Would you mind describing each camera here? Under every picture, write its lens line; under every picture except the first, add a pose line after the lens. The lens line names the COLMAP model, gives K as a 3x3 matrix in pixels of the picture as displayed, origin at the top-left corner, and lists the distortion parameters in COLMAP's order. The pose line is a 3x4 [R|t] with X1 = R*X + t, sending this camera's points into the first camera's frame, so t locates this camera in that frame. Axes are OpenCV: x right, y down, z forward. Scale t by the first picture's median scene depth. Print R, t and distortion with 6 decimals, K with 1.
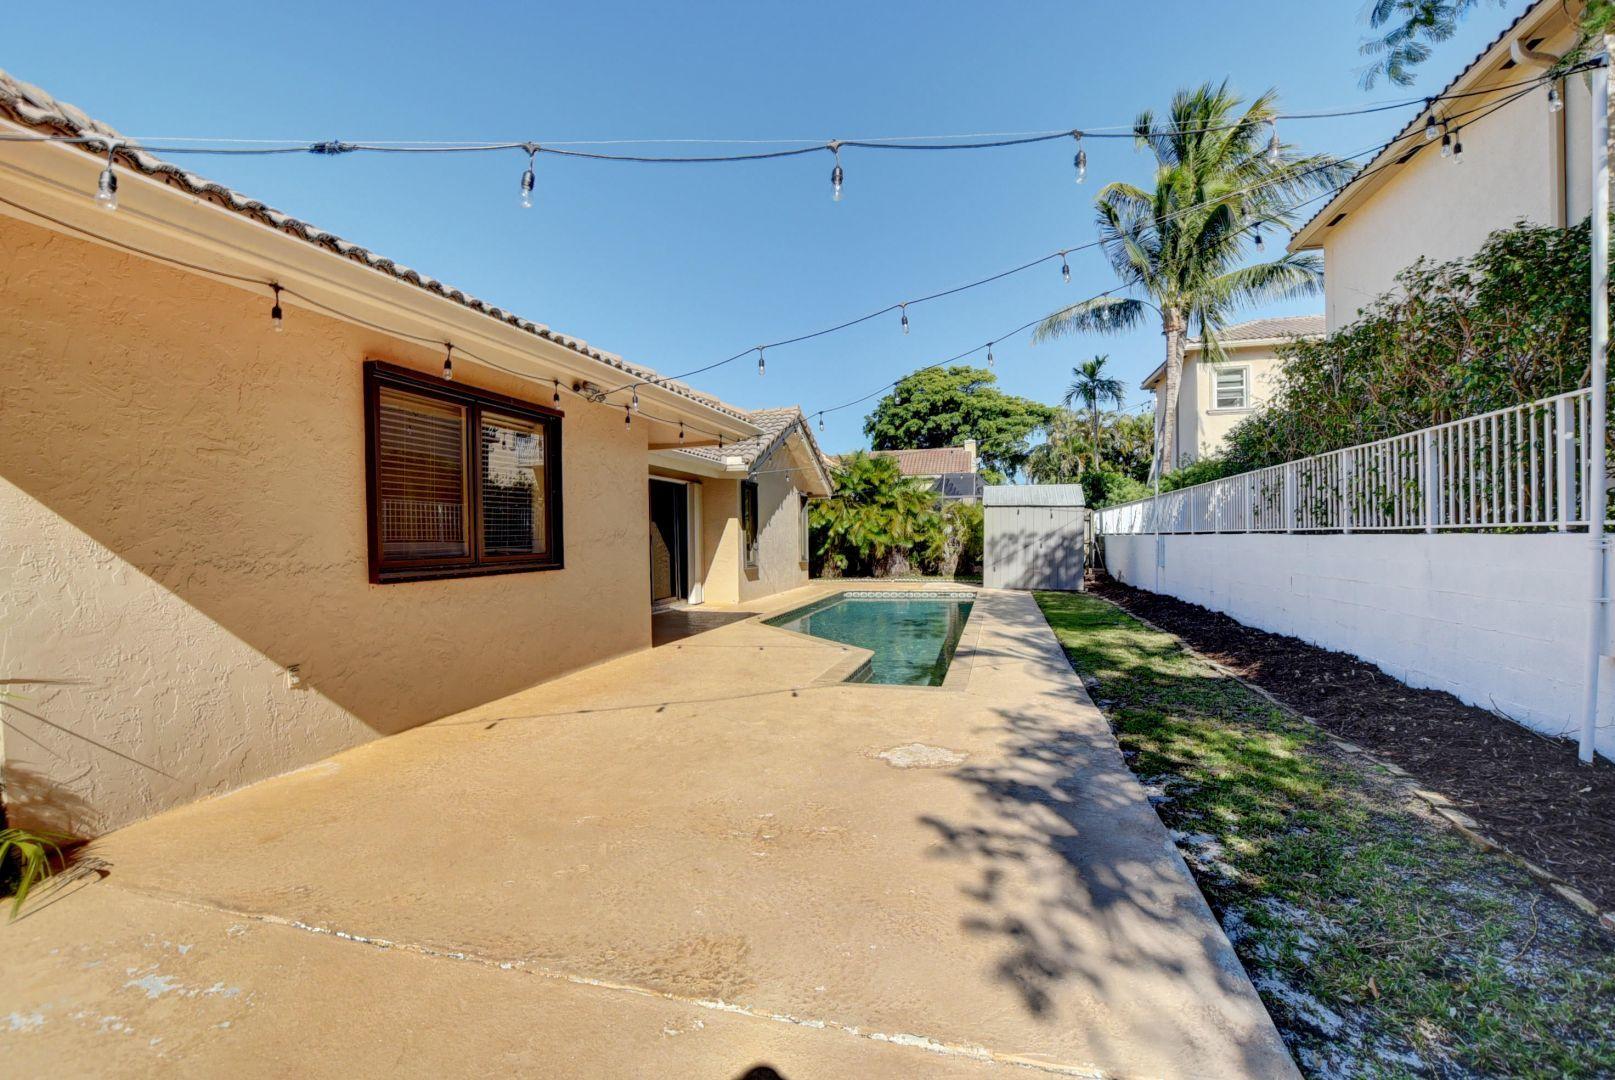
lens RADIAL K [[718.6, 0, 801.6], [0, 718.6, 523.0], [0, 0, 1]] dist [-0.008317, -0.010687]
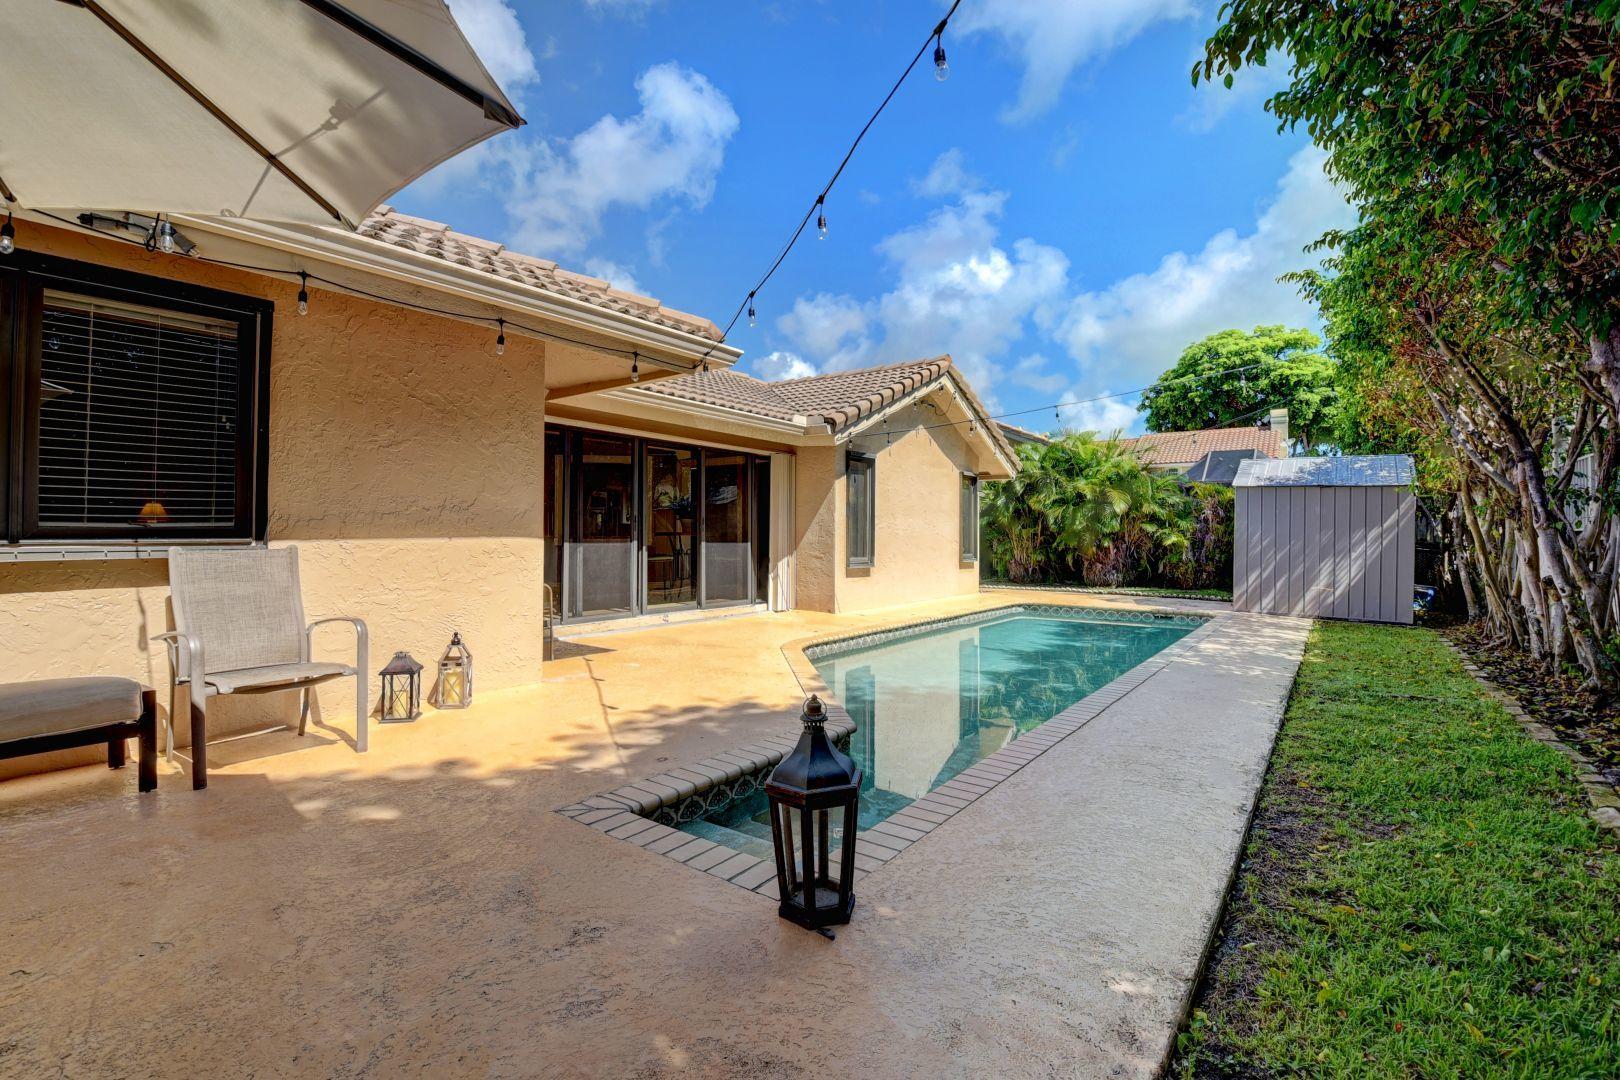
lens RADIAL K [[720.9, 0, 804.1], [0, 720.9, 522.9], [0, 0, 1]] dist [-0.008317, -0.010687]
pose [[0.934037, 0.009668, -0.357046, 0.225671], [-0.007895, 0.999948, 0.006424, 0.019587], [0.357089, -0.003181, 0.934065, 0.421915]]
